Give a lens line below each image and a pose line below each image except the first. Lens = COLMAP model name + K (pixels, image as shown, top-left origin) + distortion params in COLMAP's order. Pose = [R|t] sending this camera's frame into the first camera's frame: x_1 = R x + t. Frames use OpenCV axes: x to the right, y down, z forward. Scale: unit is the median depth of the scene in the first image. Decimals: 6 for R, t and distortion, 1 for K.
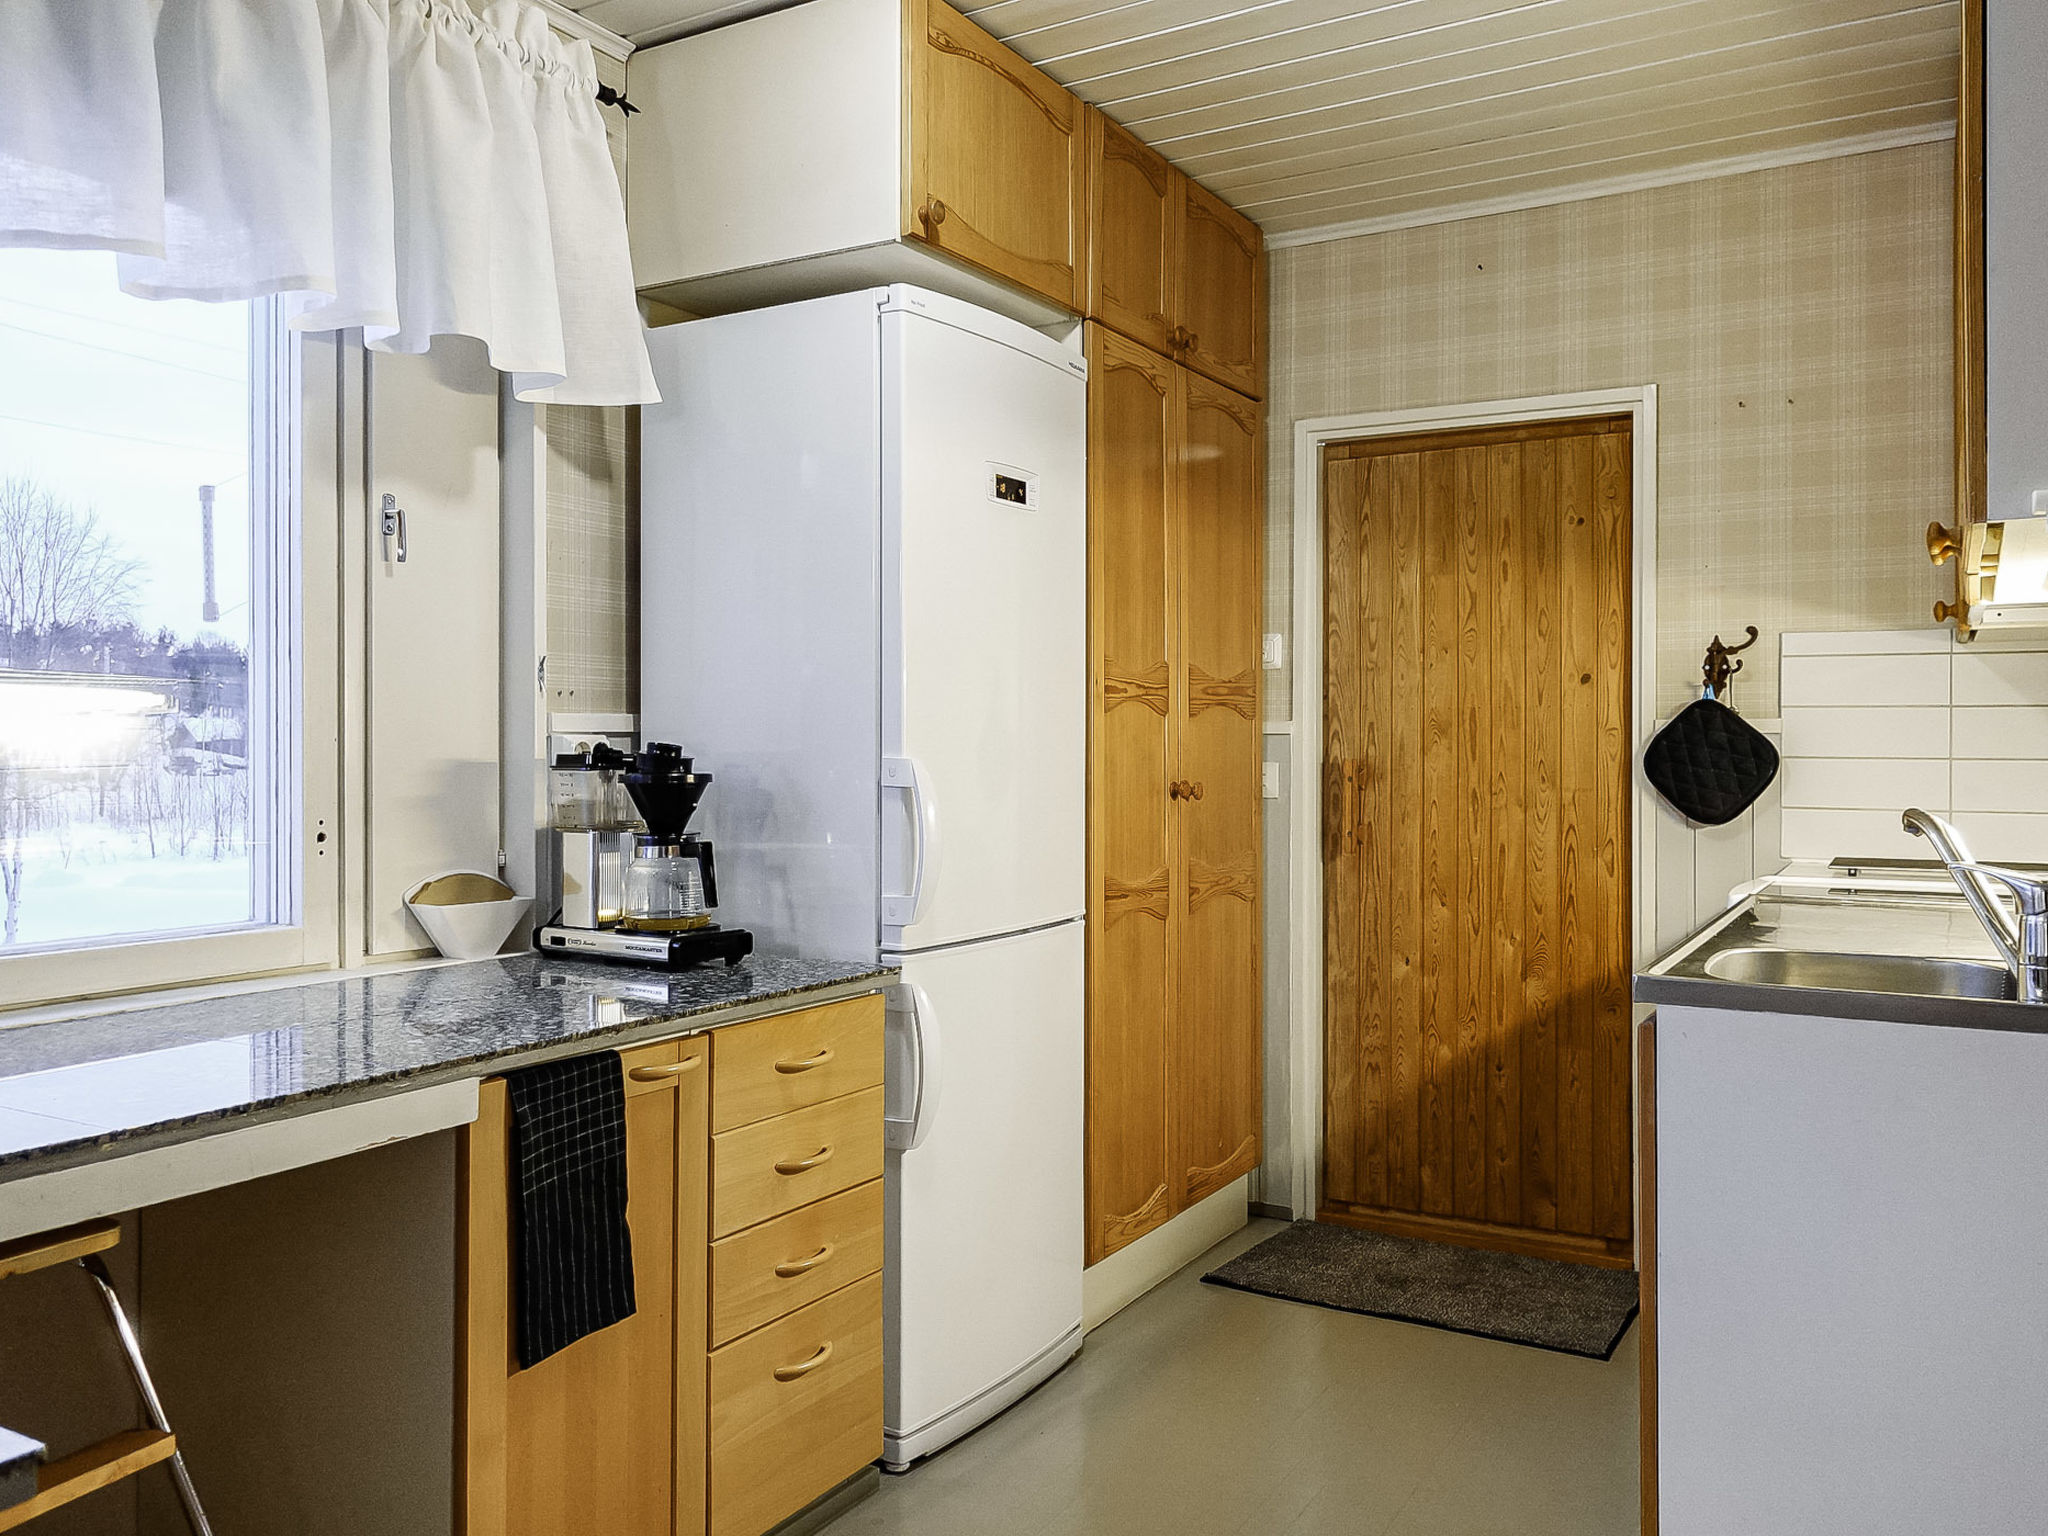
lens RADIAL K [[1616.7, 0, 1024.0], [0, 1616.7, 768.0], [0, 0, 1]] dist [0.013598, -0.002306]
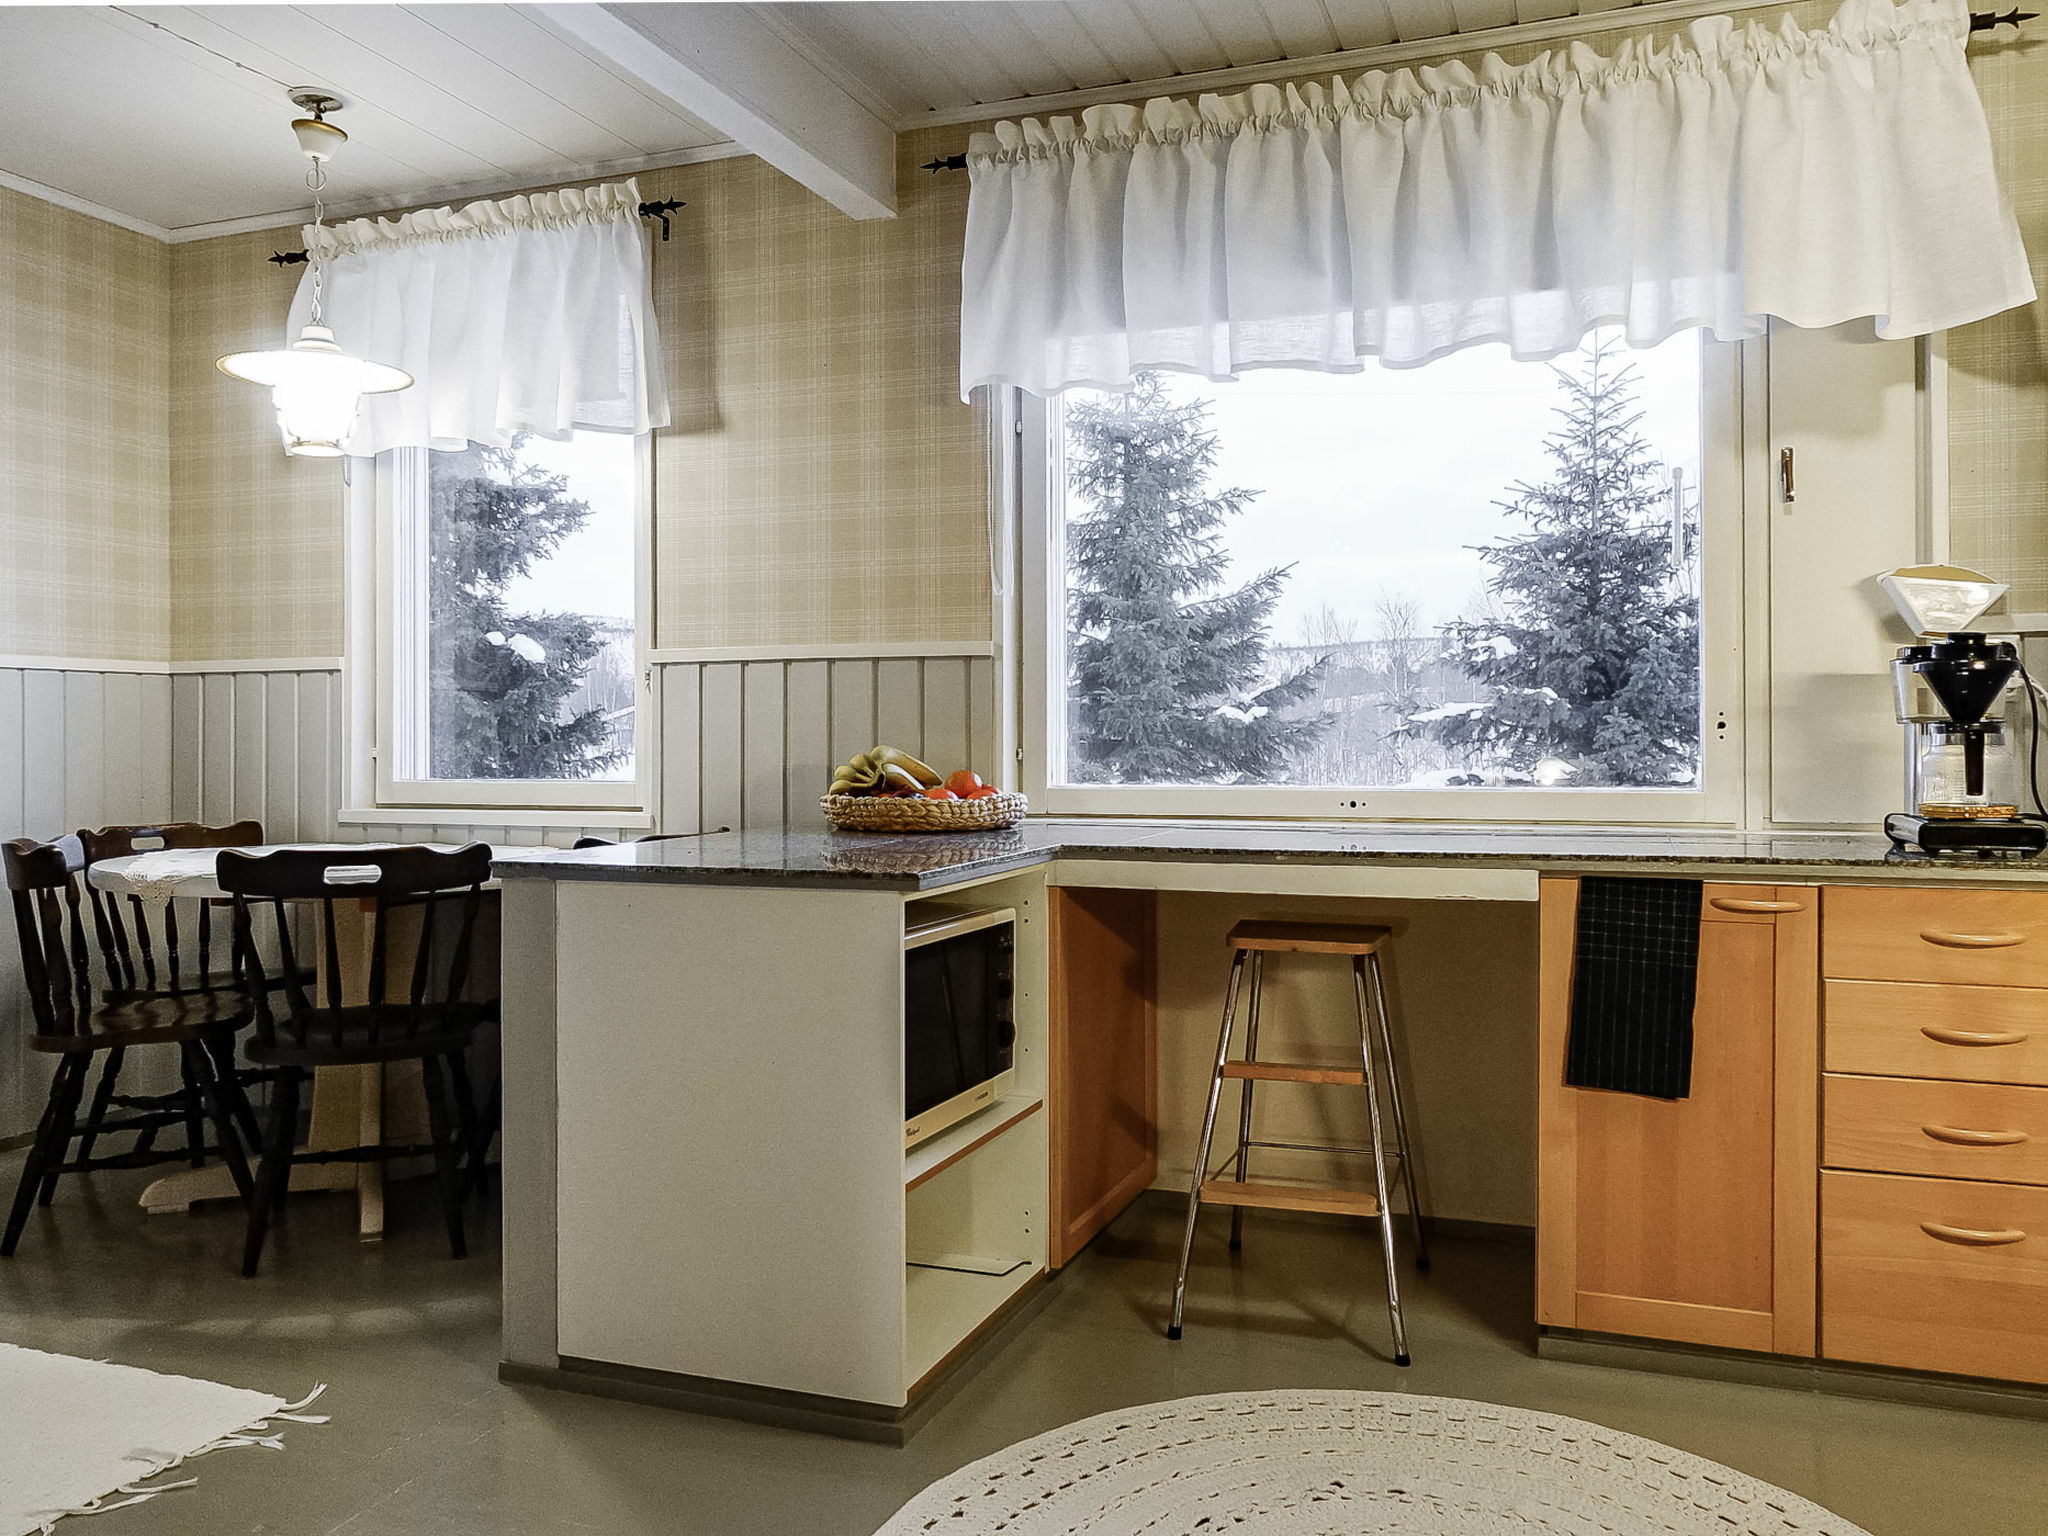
lens RADIAL K [[1616.7, 0, 1024.0], [0, 1616.7, 768.0], [0, 0, 1]] dist [0.013598, -0.002306]
pose [[0.166150, 0.018421, -0.985928, 0.833936], [-0.007441, 0.999820, 0.017427, 0.064768], [0.986072, 0.004441, 0.166257, 0.258974]]
